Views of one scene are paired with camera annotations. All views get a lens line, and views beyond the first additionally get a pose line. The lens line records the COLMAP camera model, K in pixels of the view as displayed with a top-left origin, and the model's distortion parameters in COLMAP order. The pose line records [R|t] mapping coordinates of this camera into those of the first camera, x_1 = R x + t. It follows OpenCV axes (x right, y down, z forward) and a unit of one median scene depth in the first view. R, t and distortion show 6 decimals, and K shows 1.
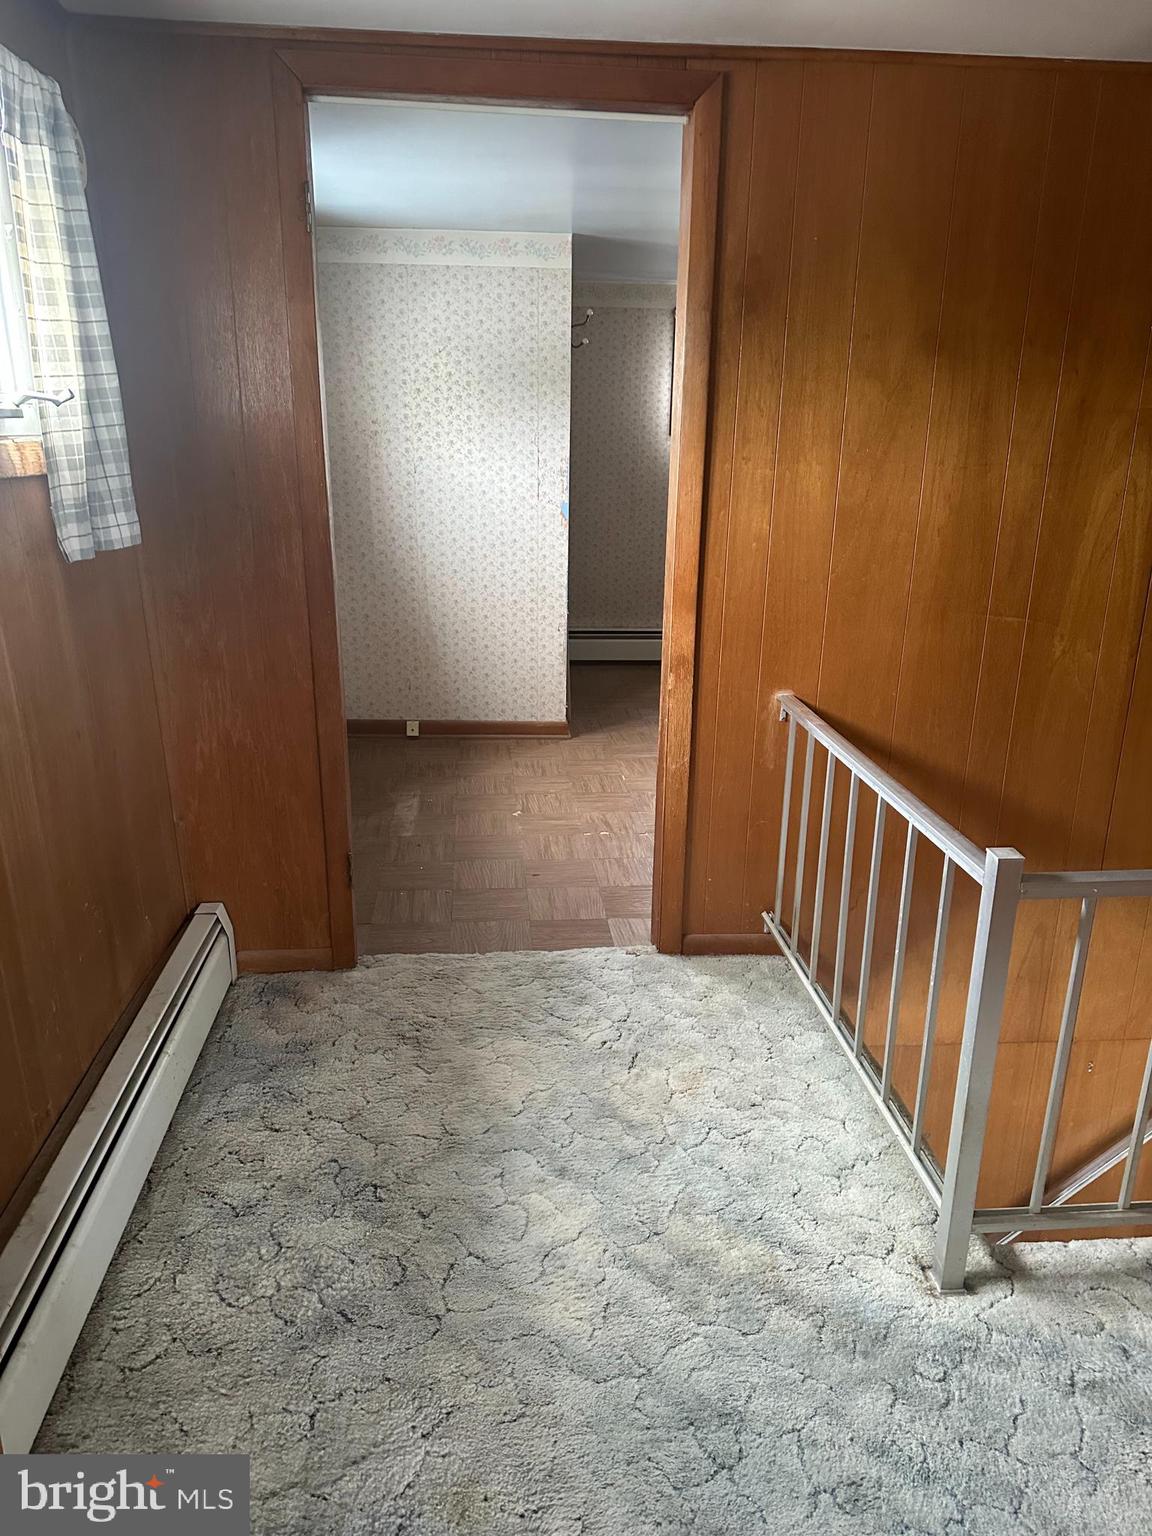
lens RADIAL K [[1066.2, 0, 576.0], [0, 1066.2, 768.0], [0, 0, 1]] dist [0.102931, -0.115969]
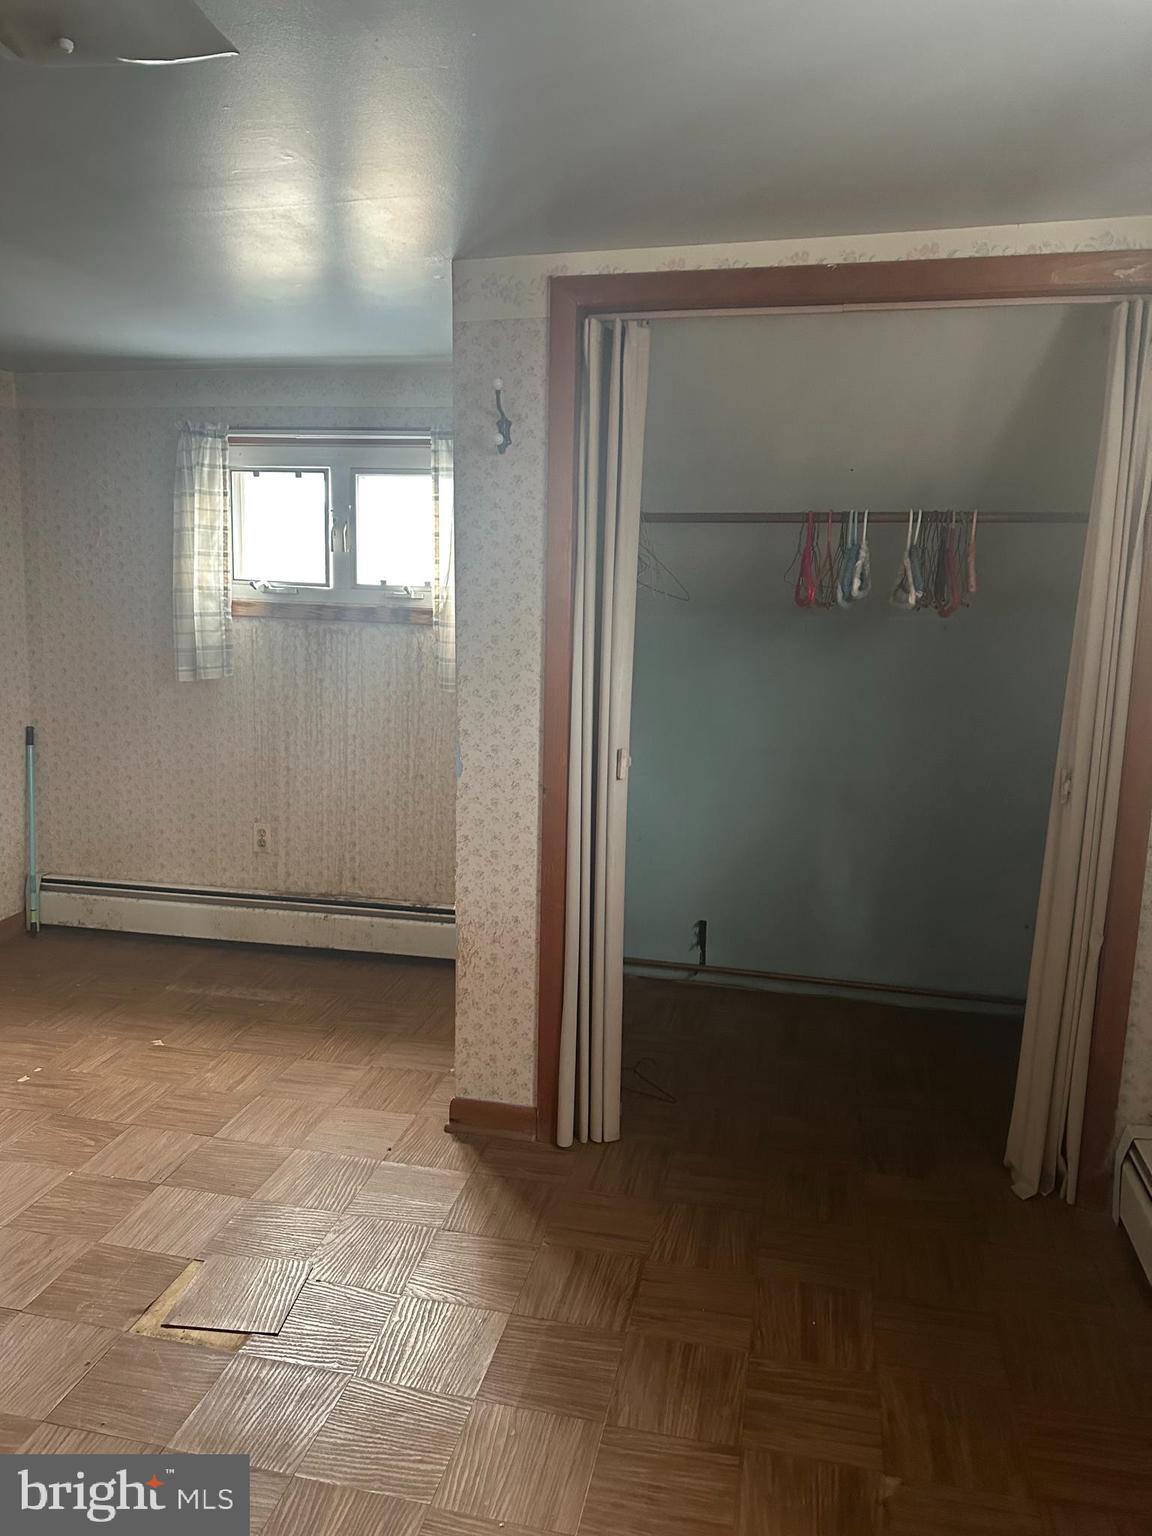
lens RADIAL K [[1066.2, 0, 576.0], [0, 1066.2, 768.0], [0, 0, 1]] dist [0.102931, -0.115969]
pose [[-0.288149, 0.135556, -0.947942, 0.596702], [-0.314407, 0.921657, 0.227369, -0.429485], [0.904499, 0.363556, -0.222955, 1.382759]]
